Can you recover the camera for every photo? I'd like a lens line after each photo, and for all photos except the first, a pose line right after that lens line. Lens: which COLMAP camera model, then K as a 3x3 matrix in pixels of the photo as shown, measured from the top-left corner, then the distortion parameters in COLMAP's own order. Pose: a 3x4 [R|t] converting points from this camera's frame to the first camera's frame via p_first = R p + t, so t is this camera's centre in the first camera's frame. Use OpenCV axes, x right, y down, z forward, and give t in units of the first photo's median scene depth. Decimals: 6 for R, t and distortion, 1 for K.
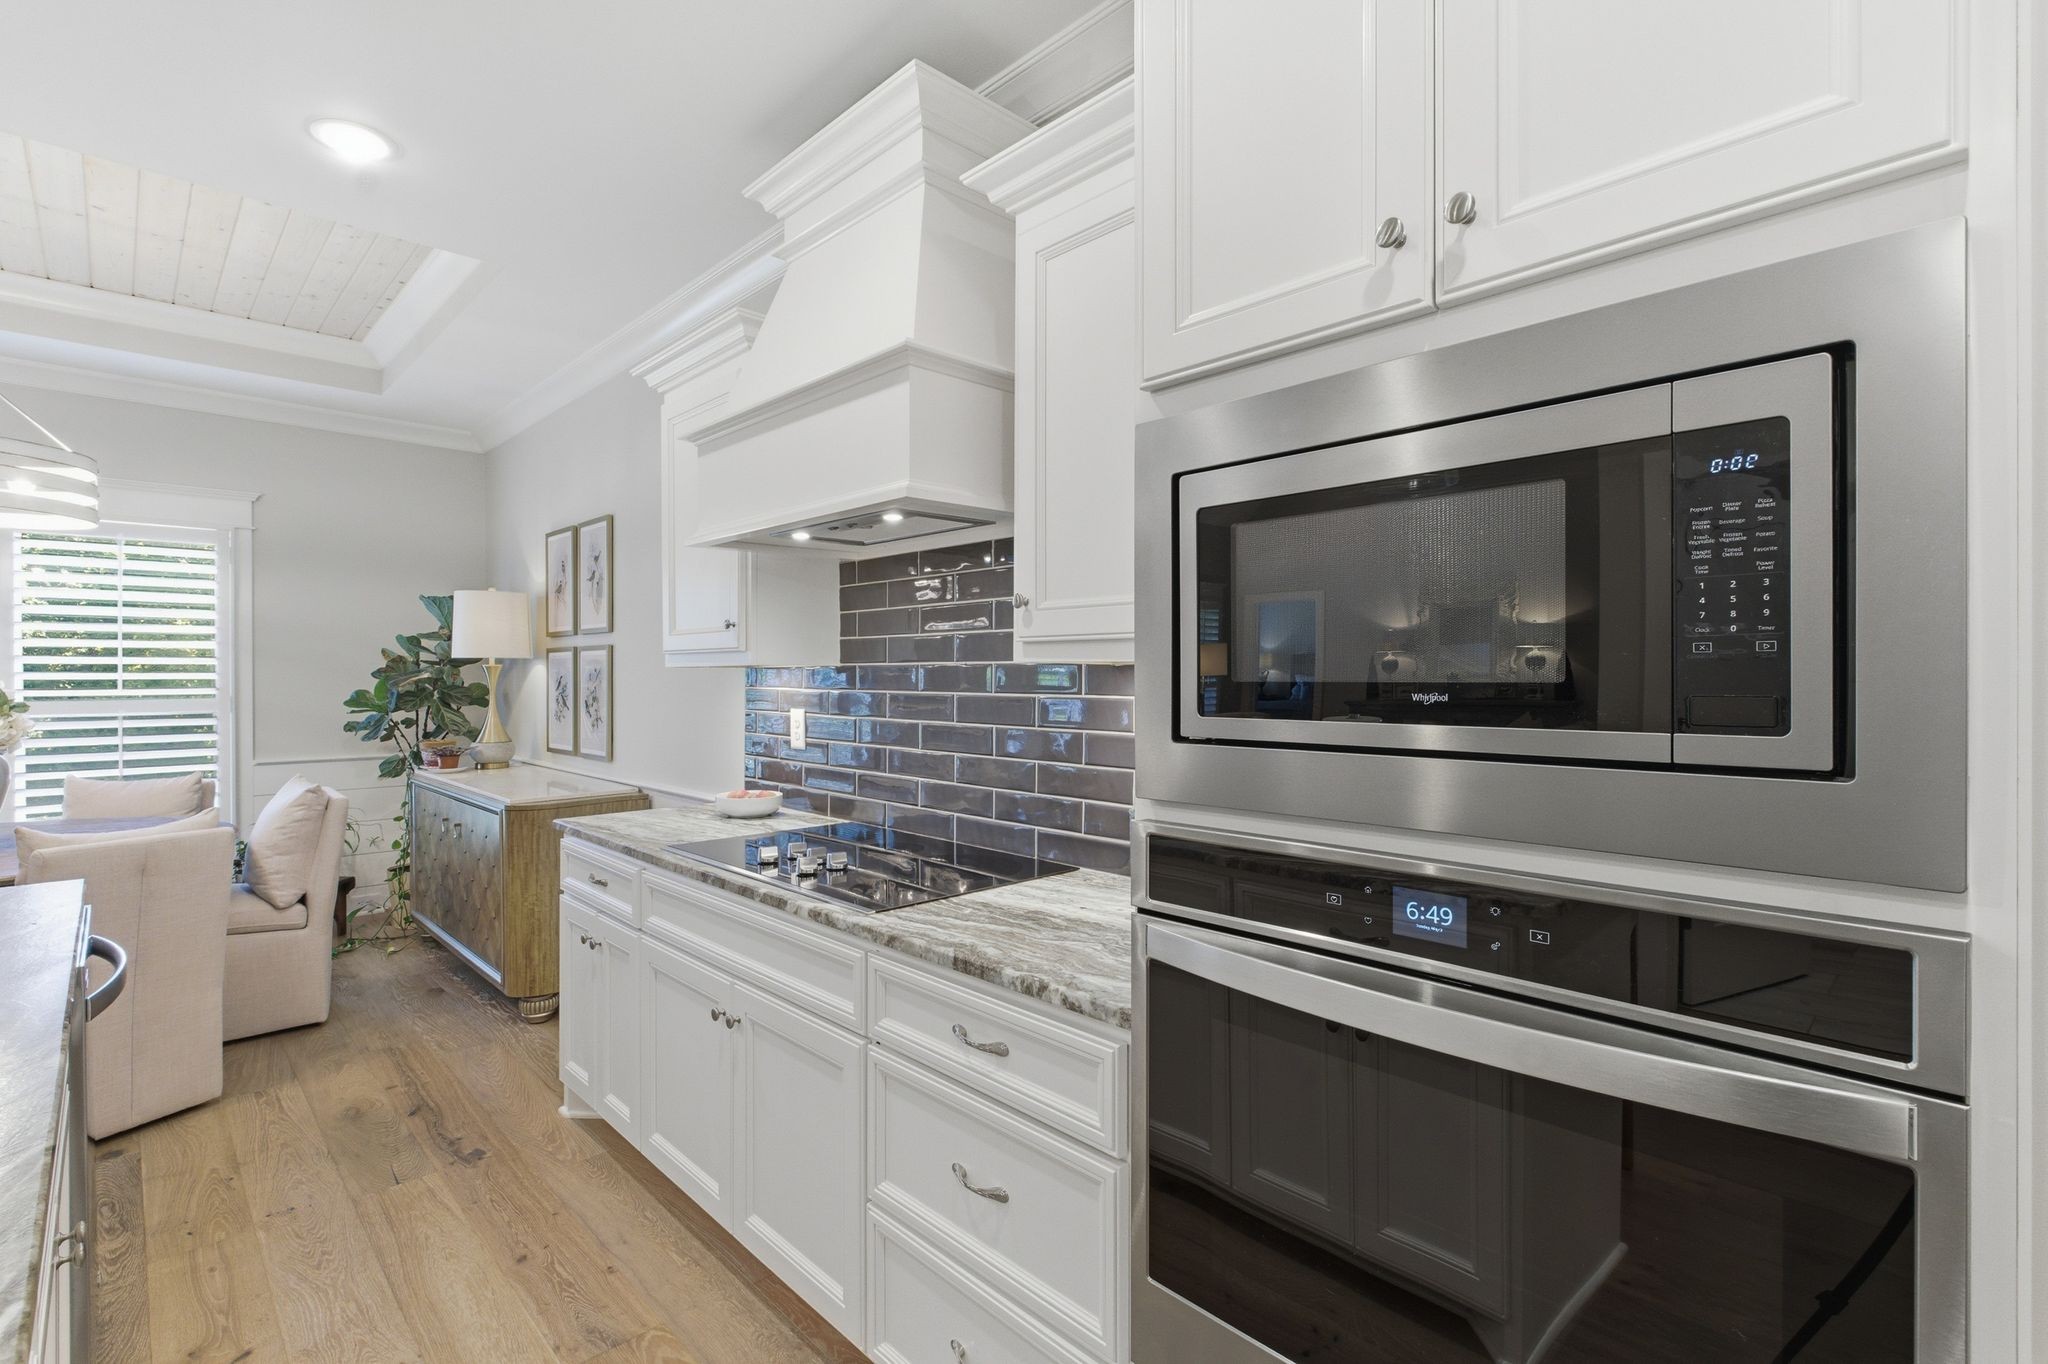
lens RADIAL K [[935.3, 0, 1024.0], [0, 935.3, 682.0], [0, 0, 1]] dist [0.001534, -0.000049]
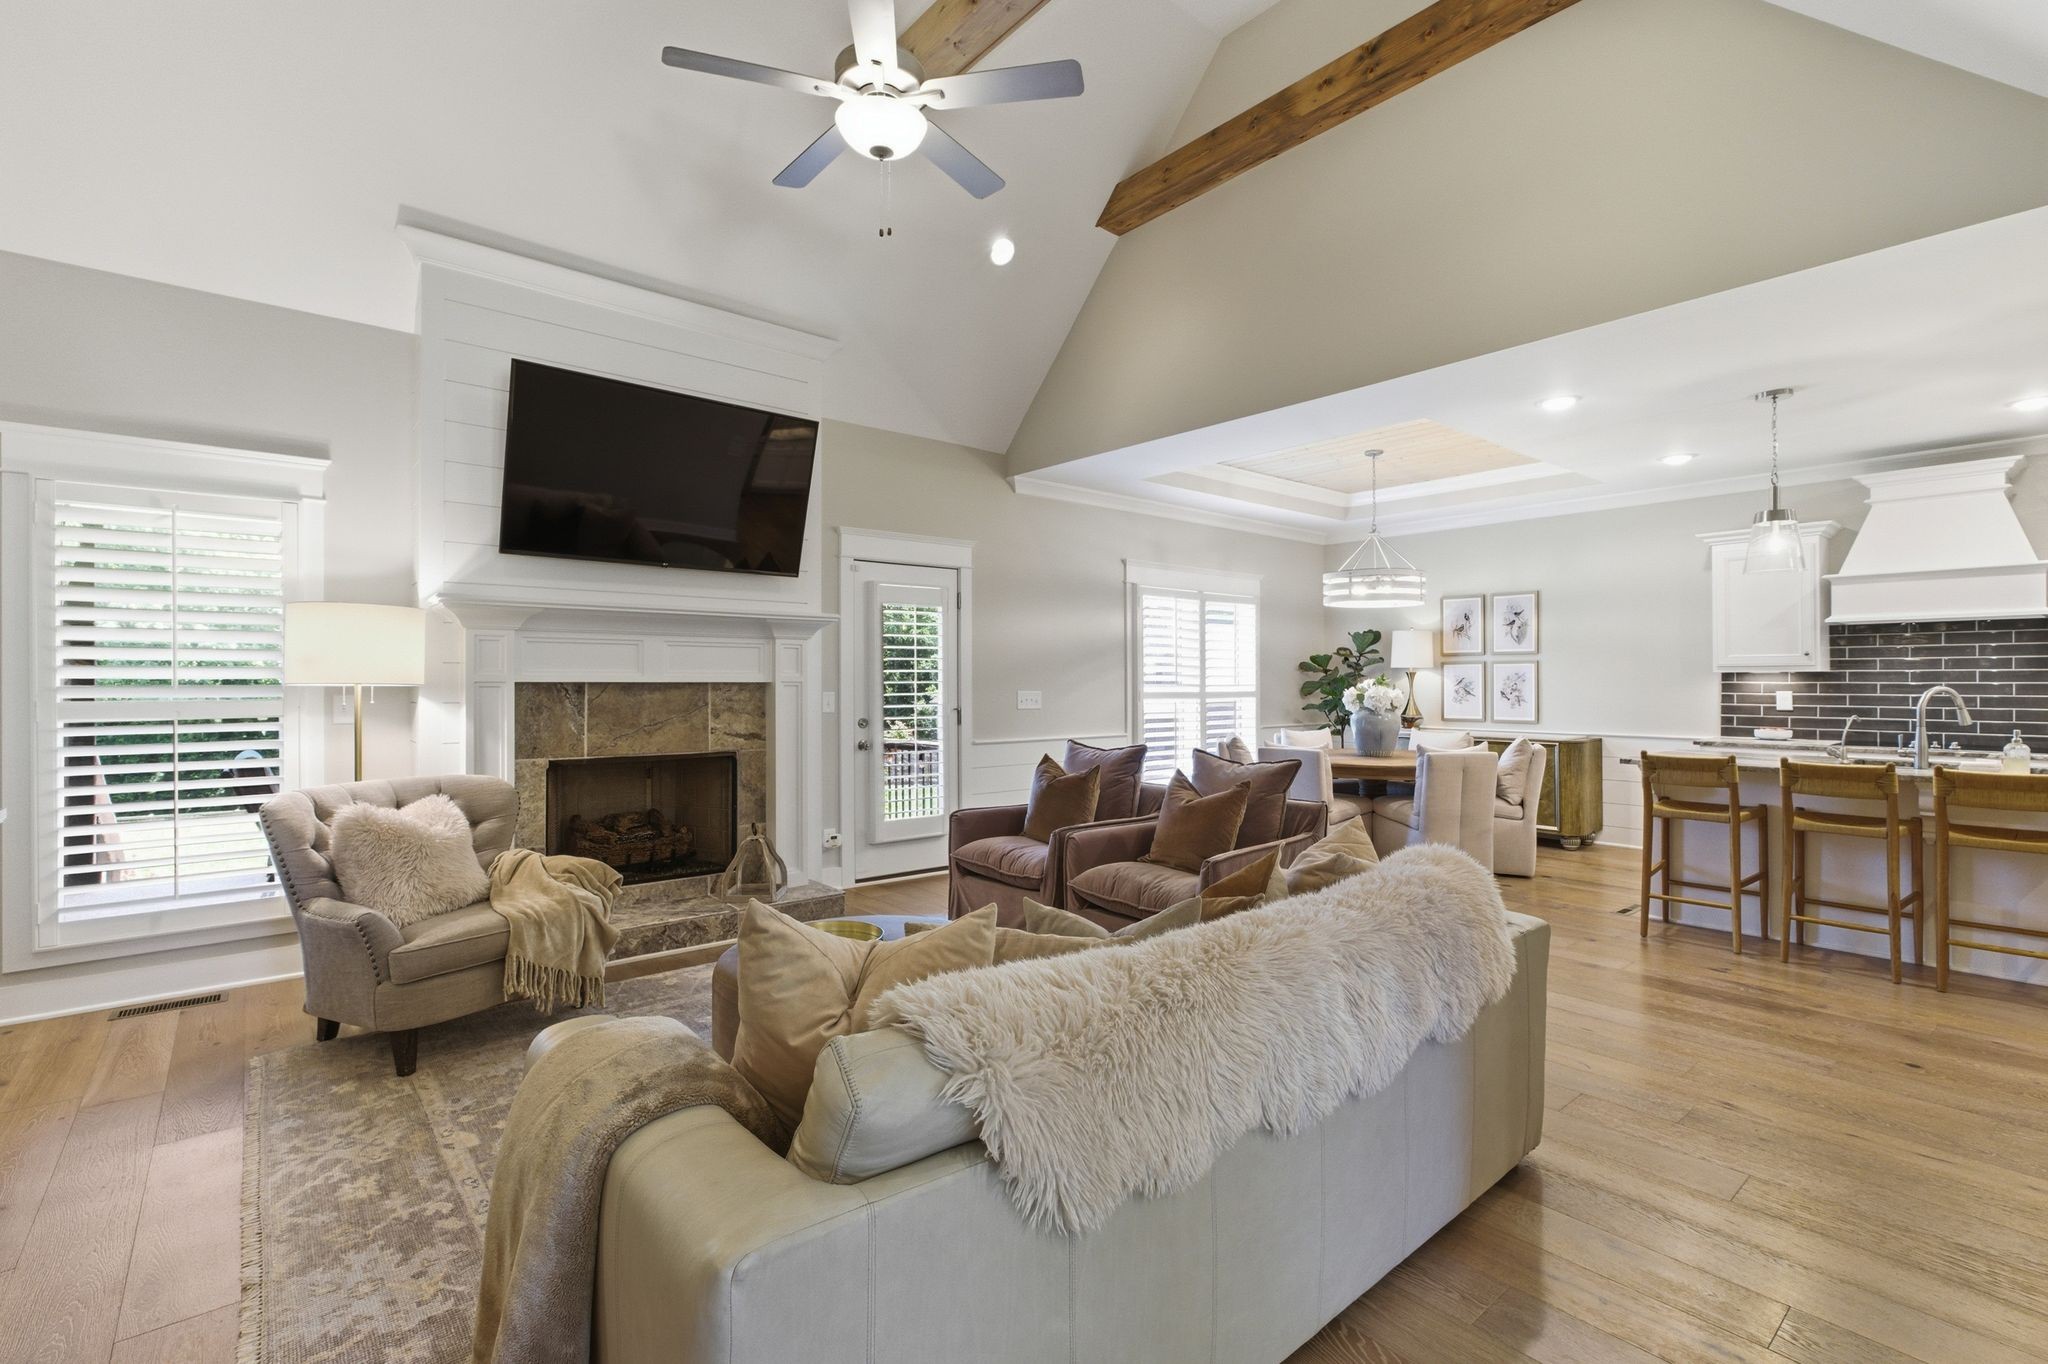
lens RADIAL K [[923.3, 0, 1009.6], [0, 923.3, 677.1], [0, 0, 1]] dist [-0.000566, -0.000411]
pose [[0.997328, -0.003713, -0.072960, -2.136088], [0.002973, 0.999943, -0.010242, 0.014110], [0.072993, 0.009998, 0.997282, -1.435300]]
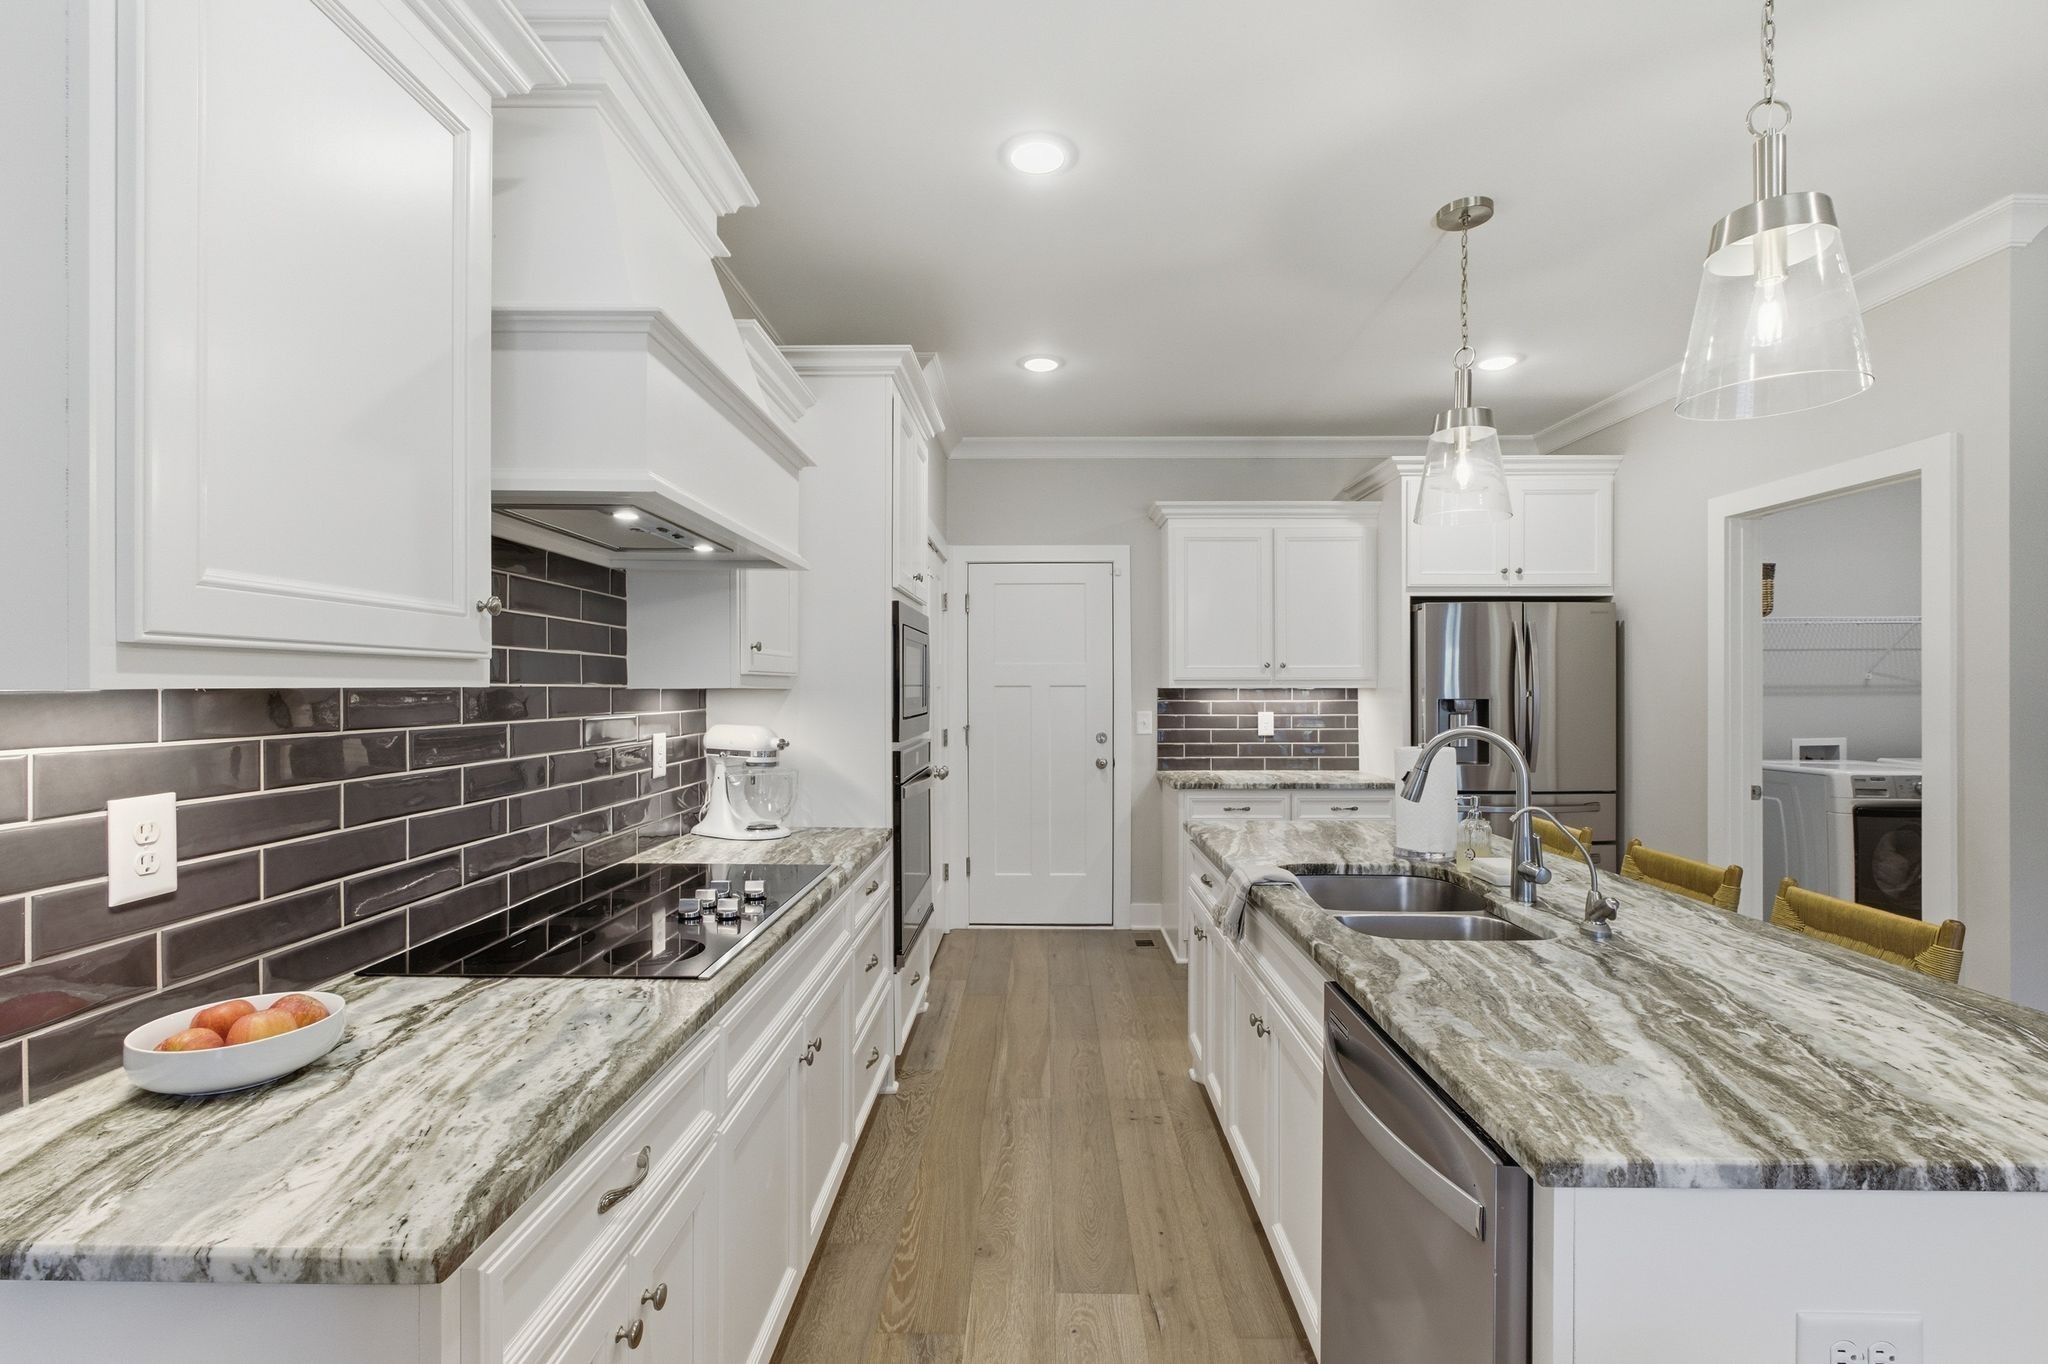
lens RADIAL K [[908.4, 0, 1030.6], [0, 908.4, 686.5], [0, 0, 1]] dist [0.000693, -0.000032]
pose [[-0.710029, -0.000668, 0.704172, -0.875115], [0.002067, 0.999993, 0.003032, -0.018313], [-0.704169, 0.003608, -0.710023, 1.150257]]
